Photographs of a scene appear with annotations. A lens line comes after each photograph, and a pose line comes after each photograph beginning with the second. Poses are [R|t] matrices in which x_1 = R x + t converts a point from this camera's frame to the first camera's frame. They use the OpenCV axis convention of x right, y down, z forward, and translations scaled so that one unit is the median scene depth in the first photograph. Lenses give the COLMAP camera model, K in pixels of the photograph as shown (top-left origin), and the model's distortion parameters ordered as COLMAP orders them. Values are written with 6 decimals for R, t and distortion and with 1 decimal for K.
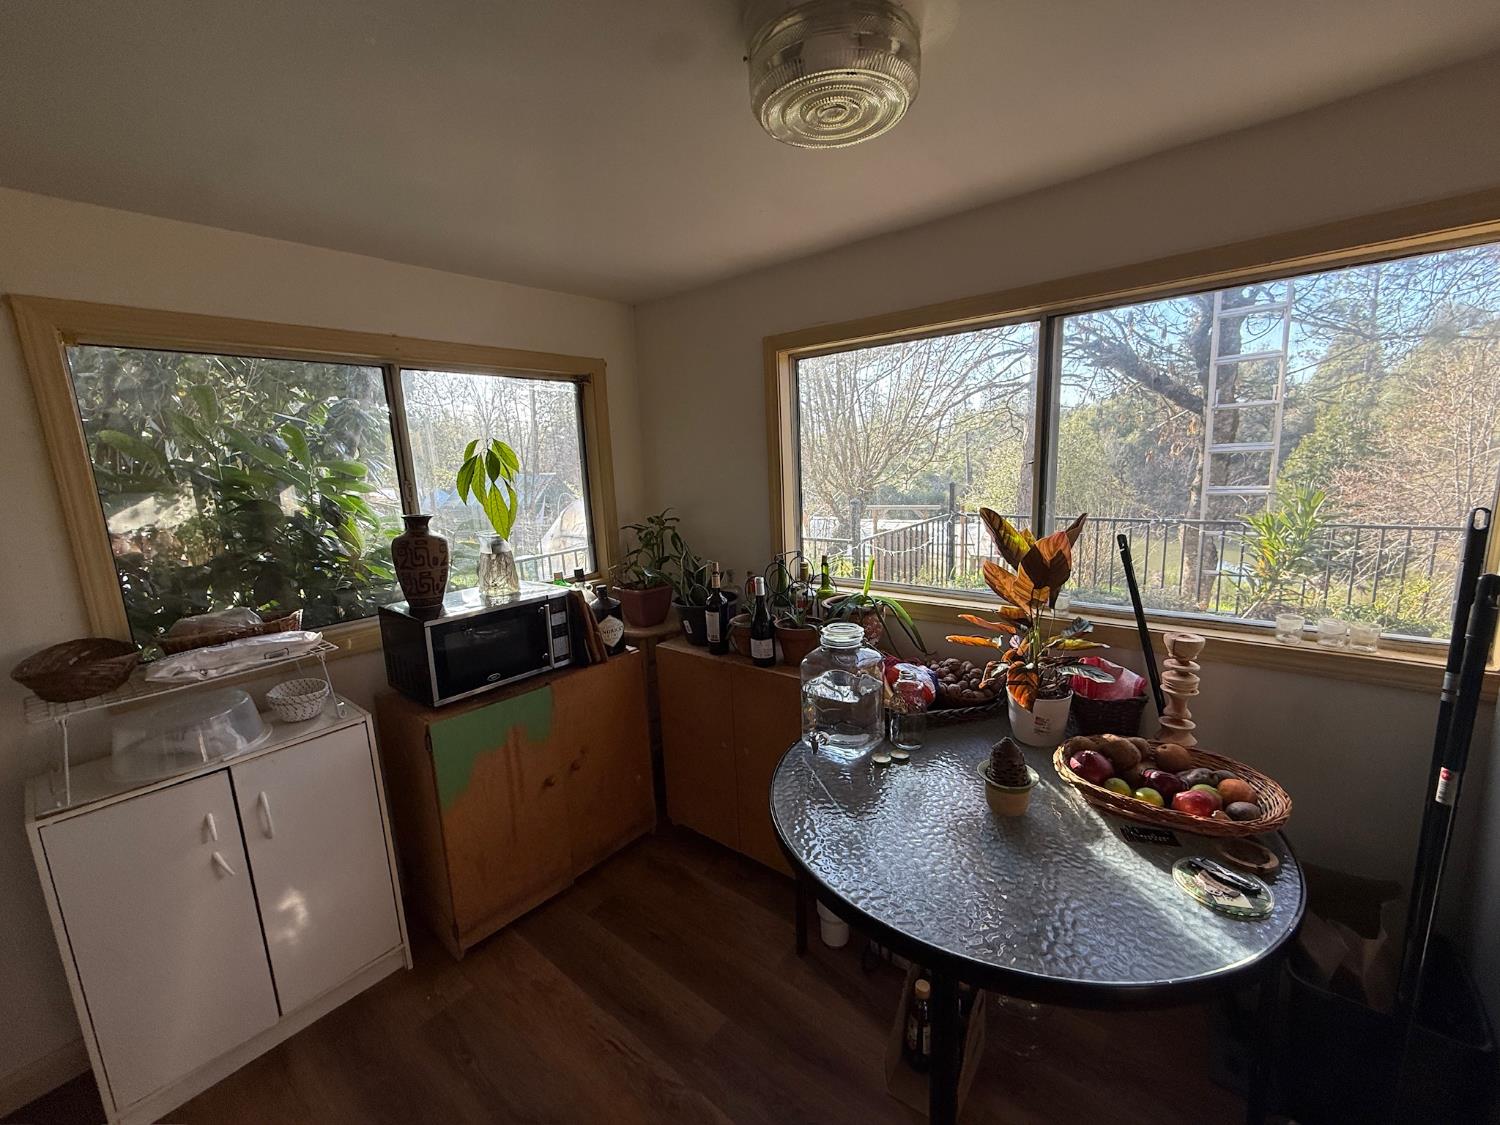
lens RADIAL K [[596.5, 0, 739.5], [0, 596.5, 565.1], [0, 0, 1]] dist [-0.001135, 0.000366]
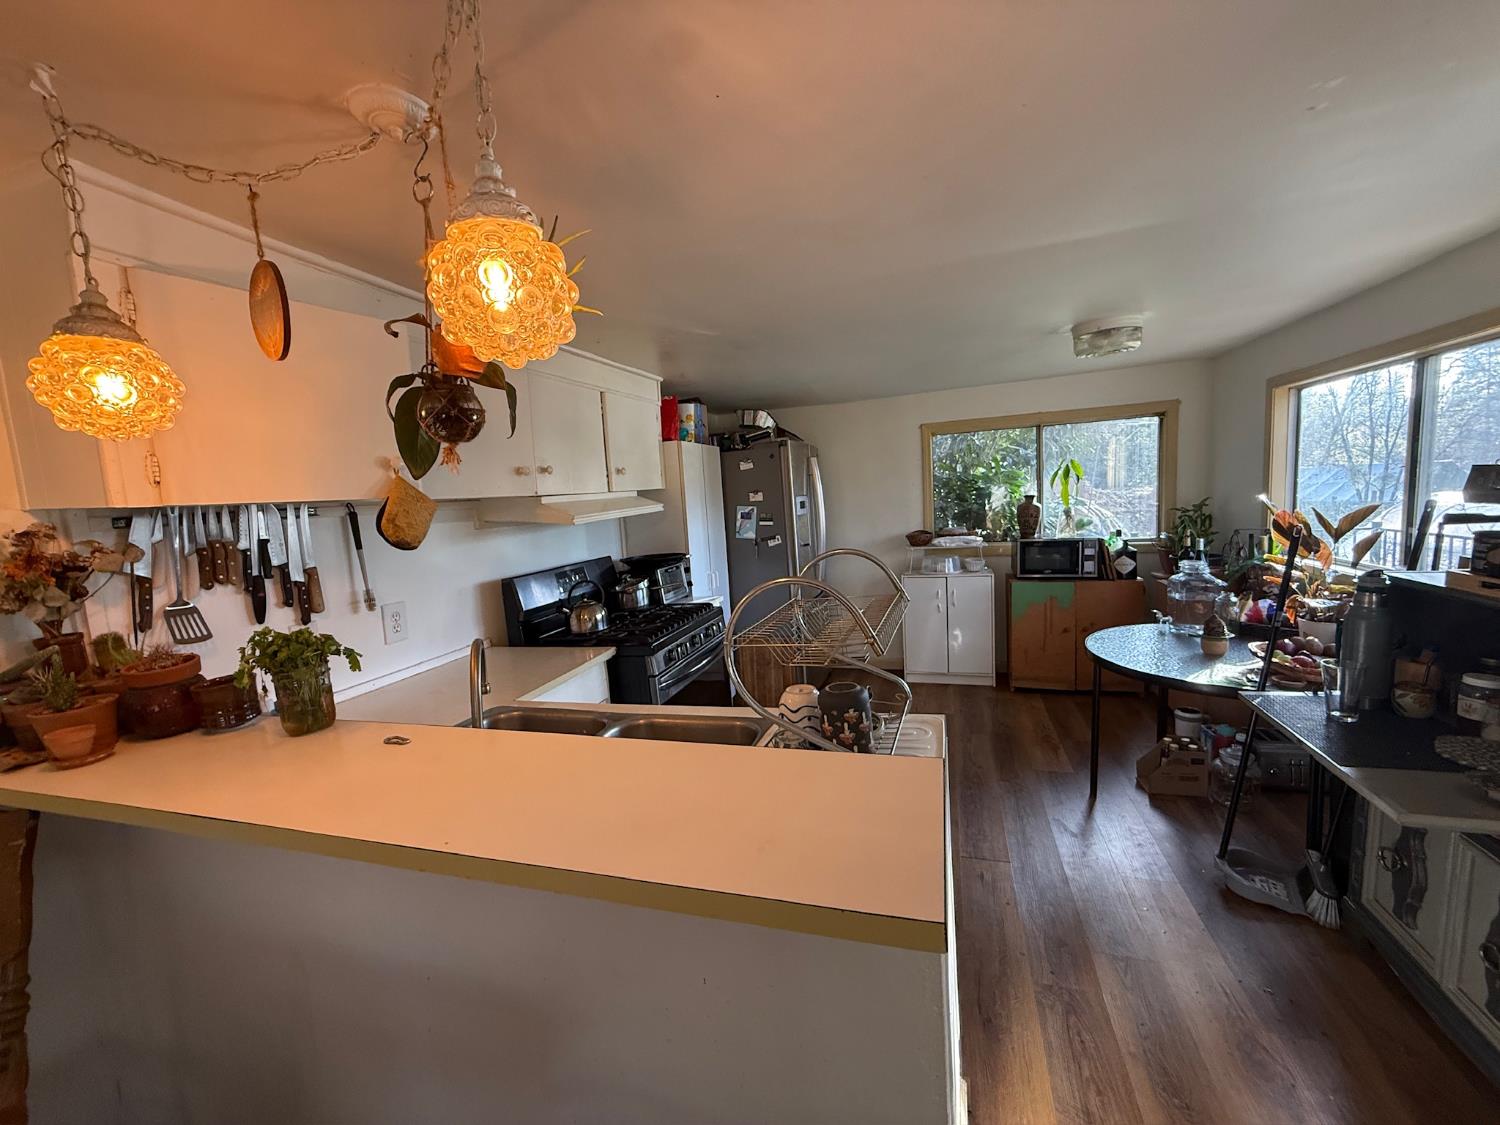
lens RADIAL K [[596.5, 0, 749.4], [0, 596.5, 564.1], [0, 0, 1]] dist [-0.001135, 0.000366]
pose [[0.371235, 0.129377, -0.919481, 1.242381], [-0.121030, 0.988540, 0.090229, 0.105678], [0.920617, 0.077789, 0.382639, -0.866250]]
